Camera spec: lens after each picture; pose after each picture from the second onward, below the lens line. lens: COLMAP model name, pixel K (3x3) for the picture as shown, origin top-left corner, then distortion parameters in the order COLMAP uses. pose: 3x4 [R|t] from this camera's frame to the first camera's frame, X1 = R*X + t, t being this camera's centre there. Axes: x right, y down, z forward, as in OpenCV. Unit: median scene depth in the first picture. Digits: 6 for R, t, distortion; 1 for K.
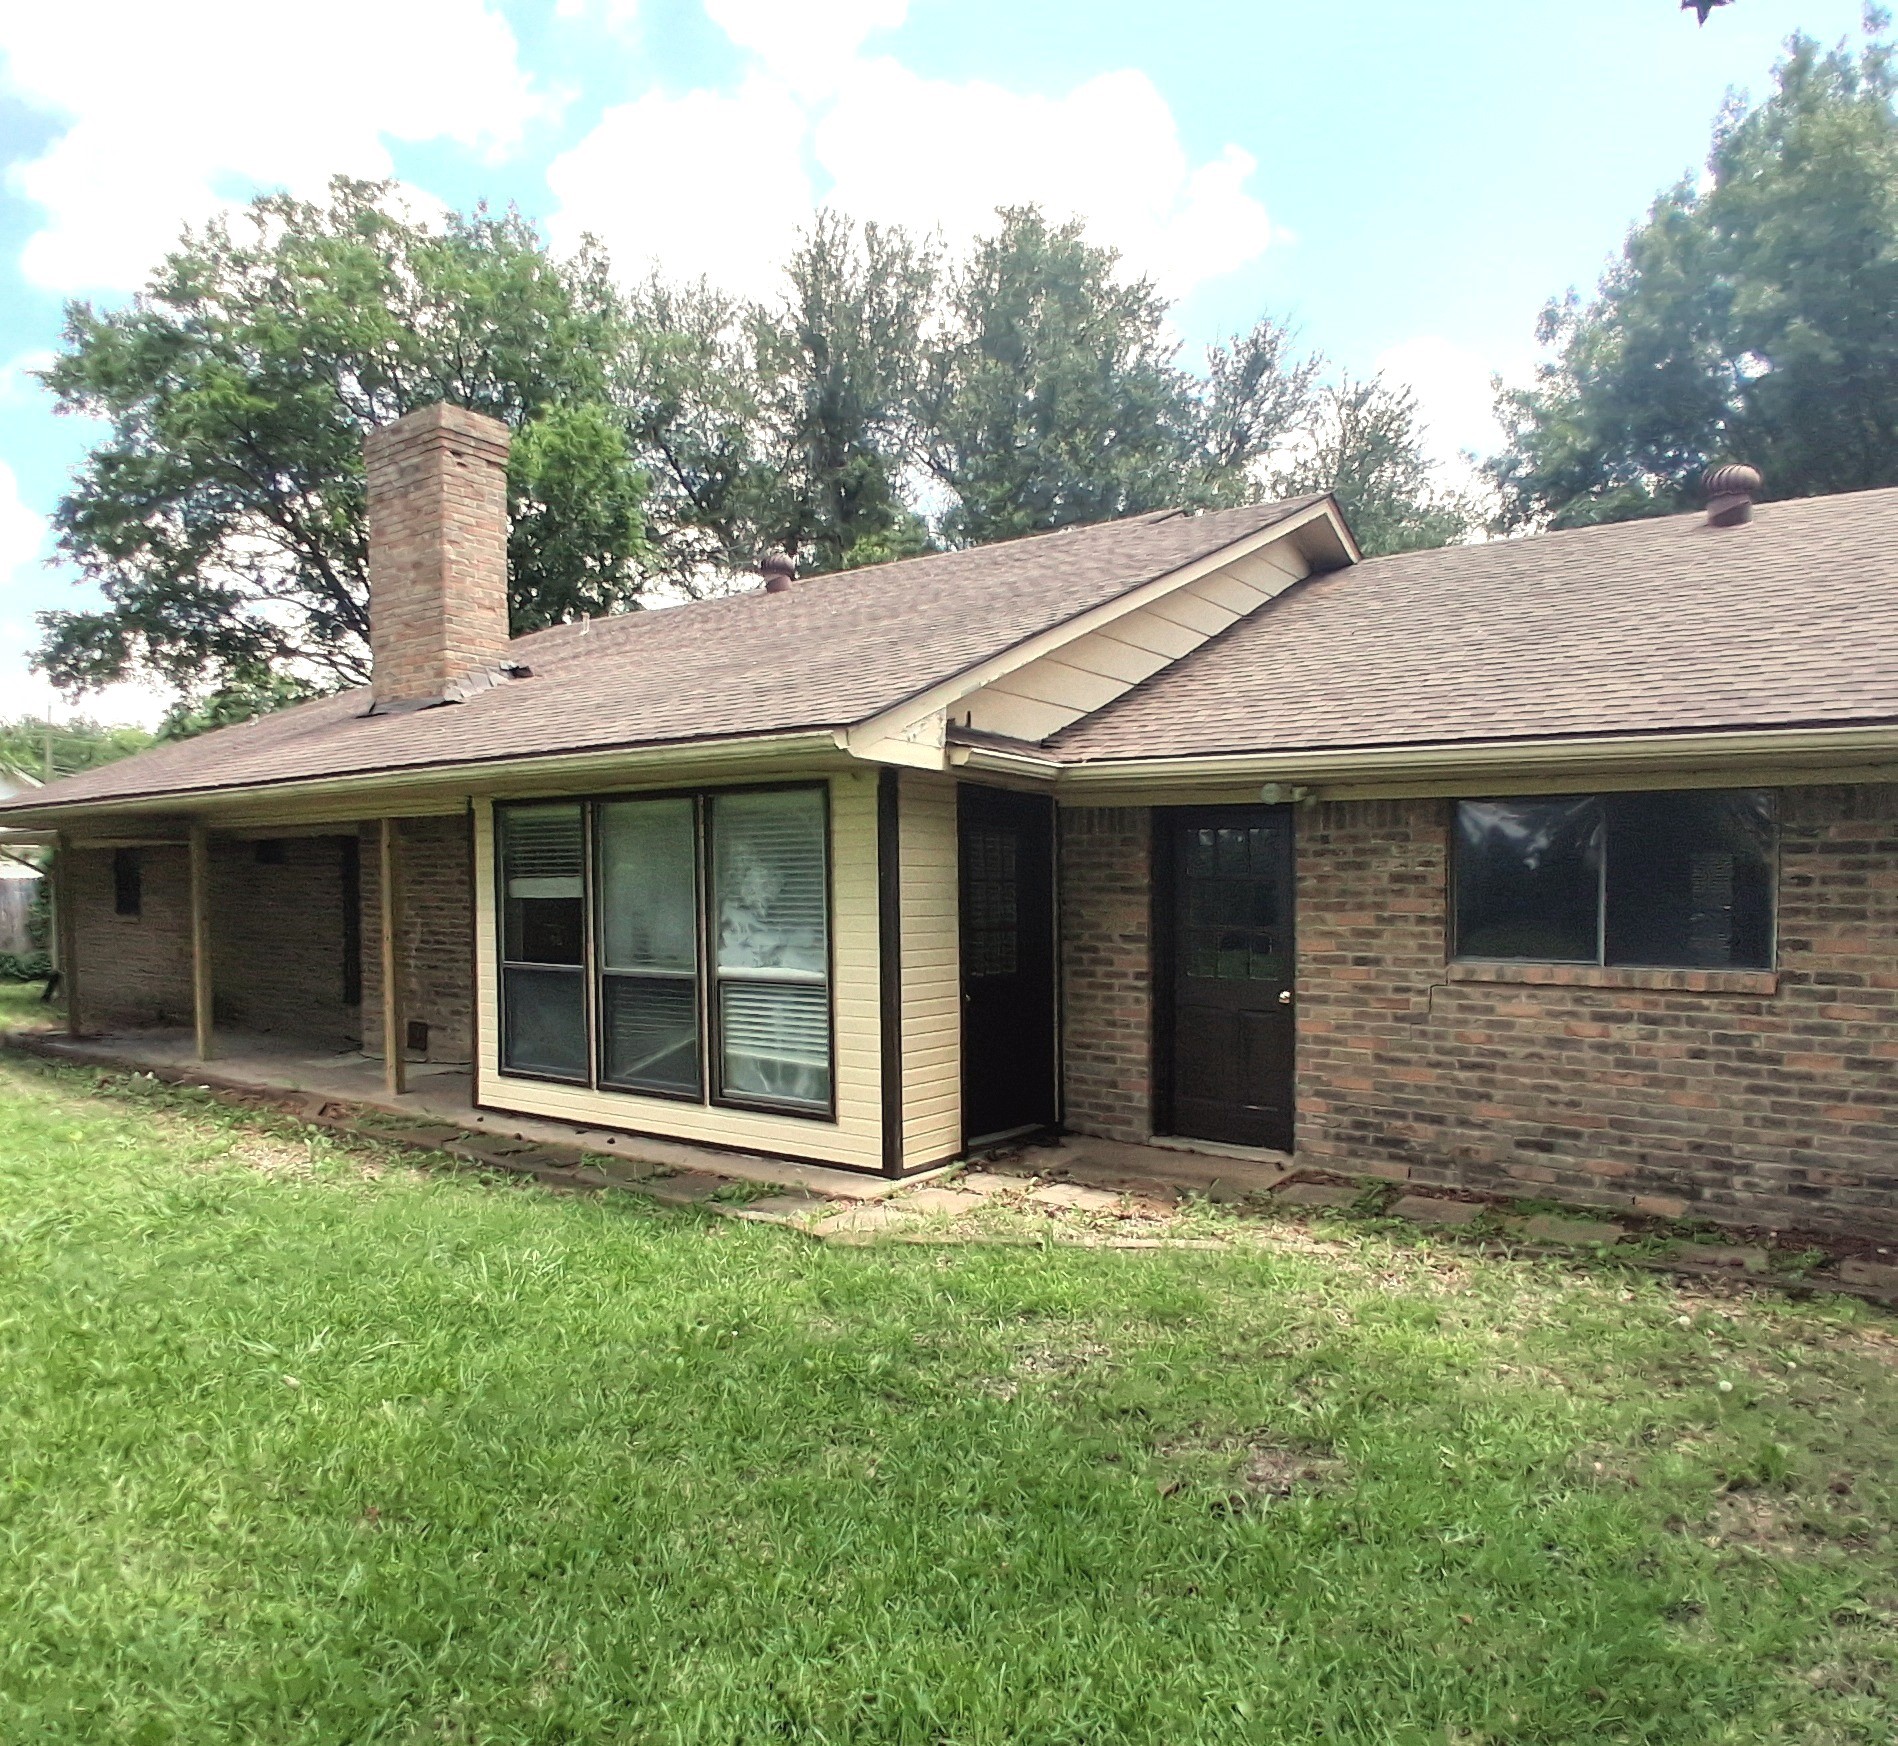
lens RADIAL K [[1292.7, 0, 952.7], [0, 1292.7, 933.4], [0, 0, 1]] dist [0.033820, -0.070120]
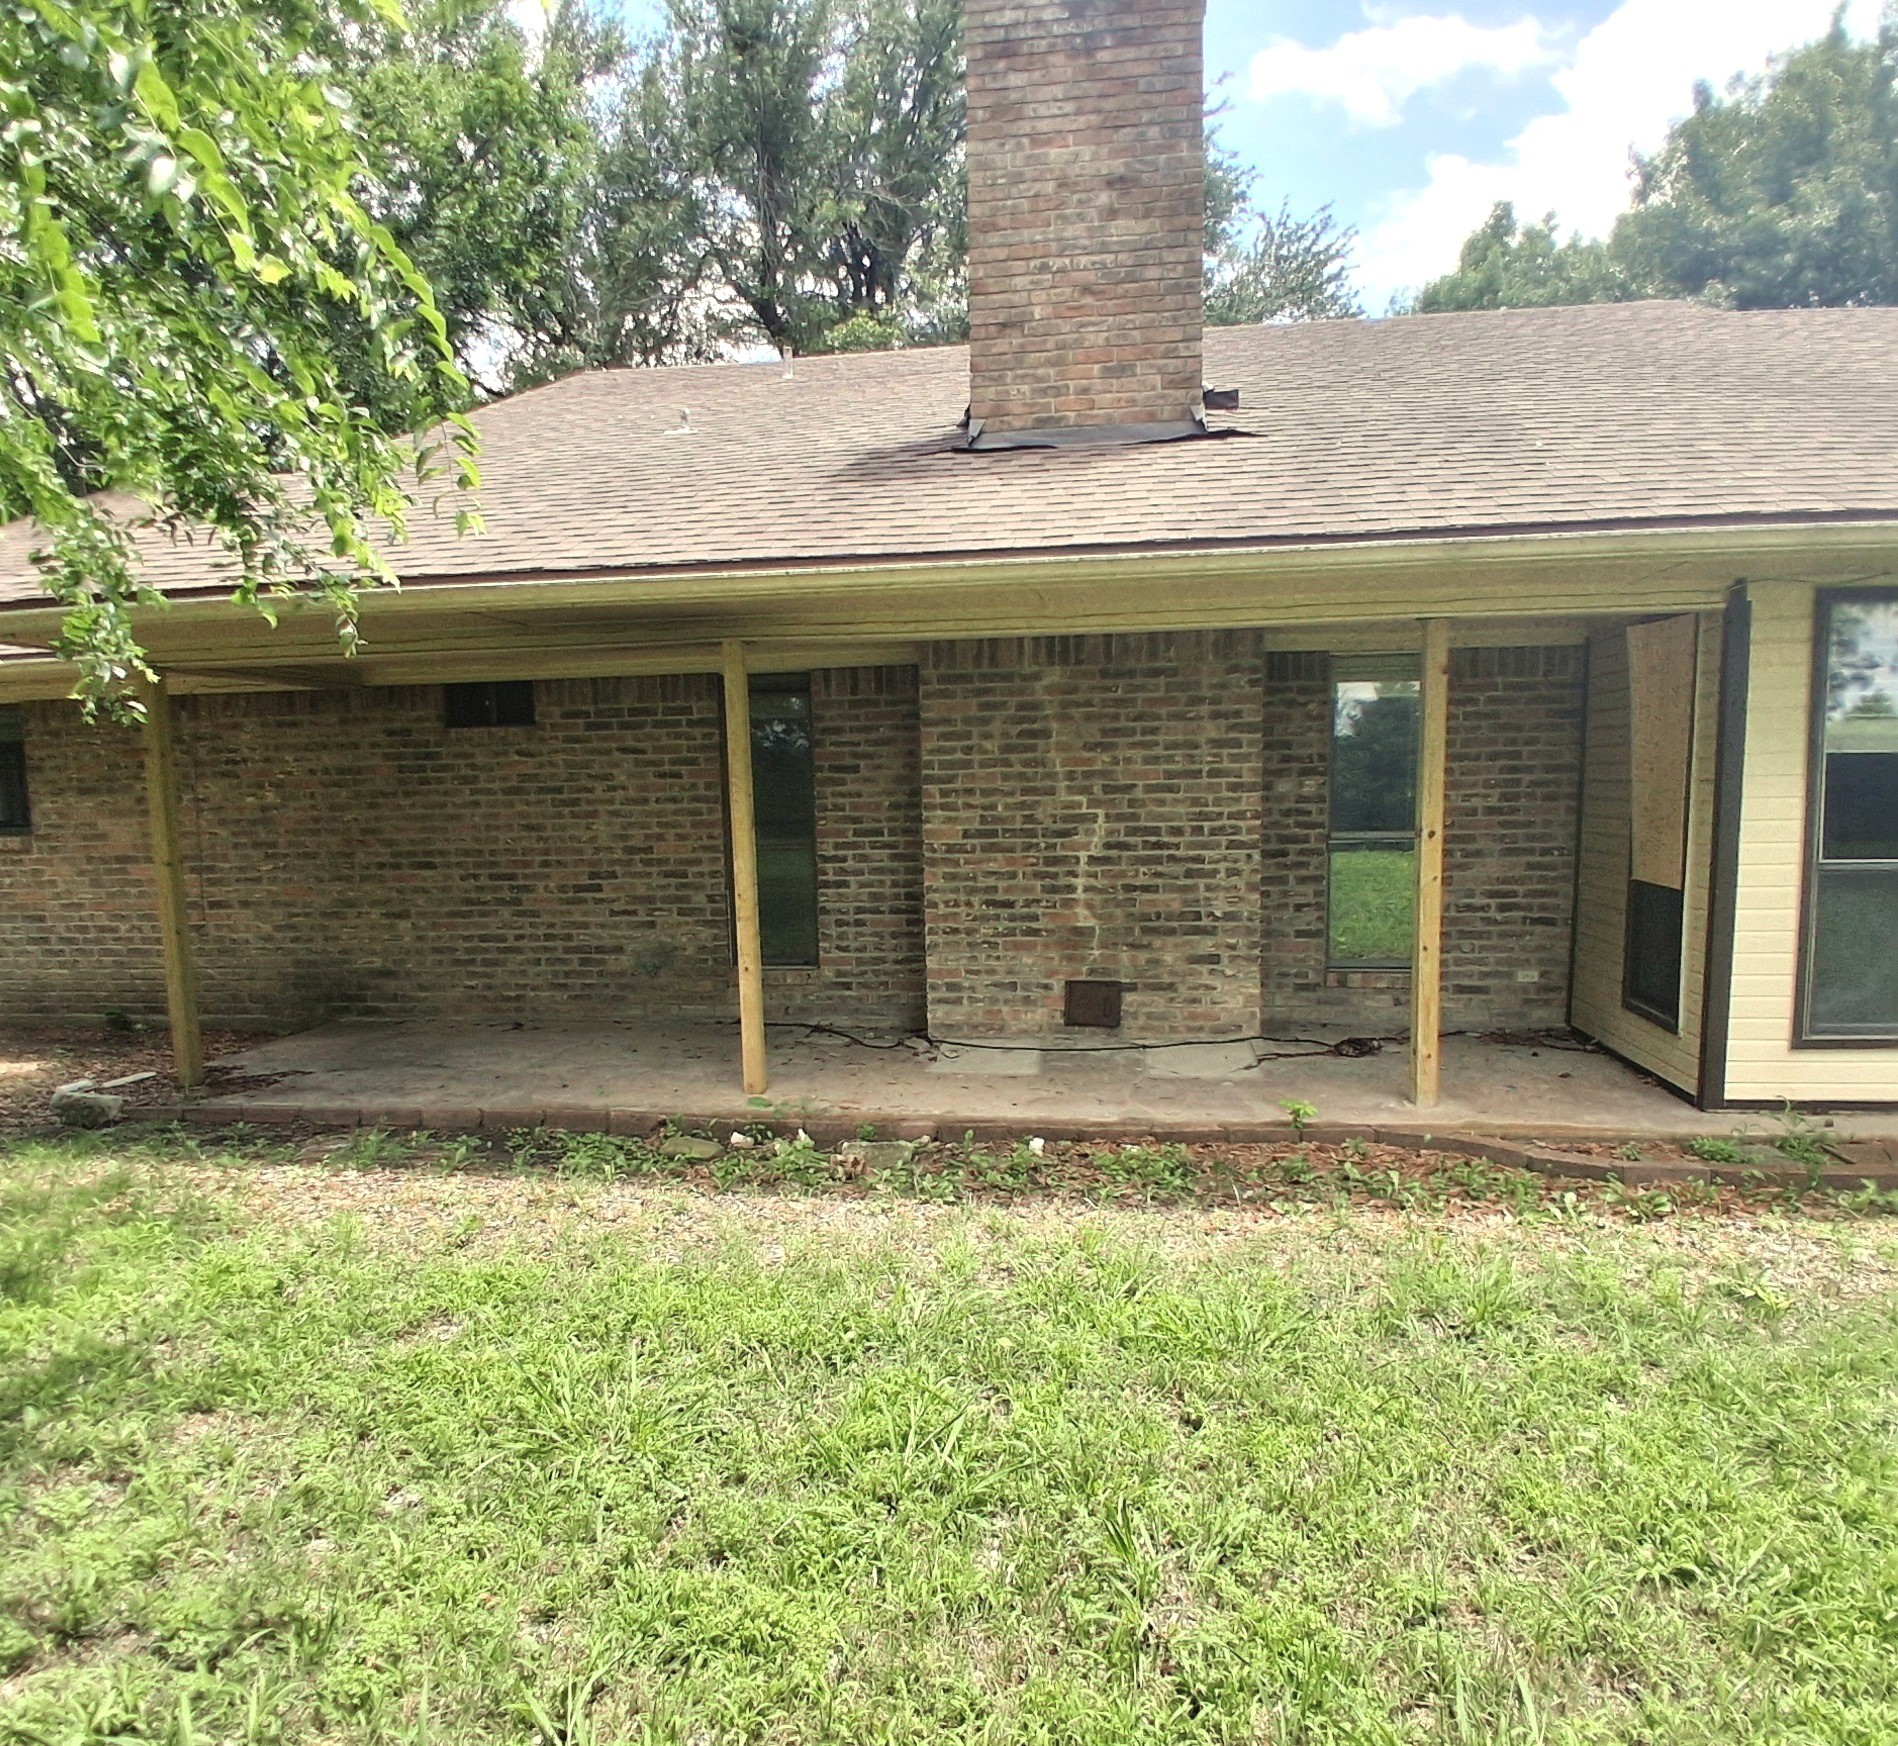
lens RADIAL K [[1292.7, 0, 952.7], [0, 1292.7, 933.4], [0, 0, 1]] dist [0.033820, -0.070120]
pose [[0.880780, -0.089526, 0.464986, -0.839816], [0.046226, 0.993531, 0.103726, -0.021045], [-0.471264, -0.069865, 0.879221, 0.569688]]
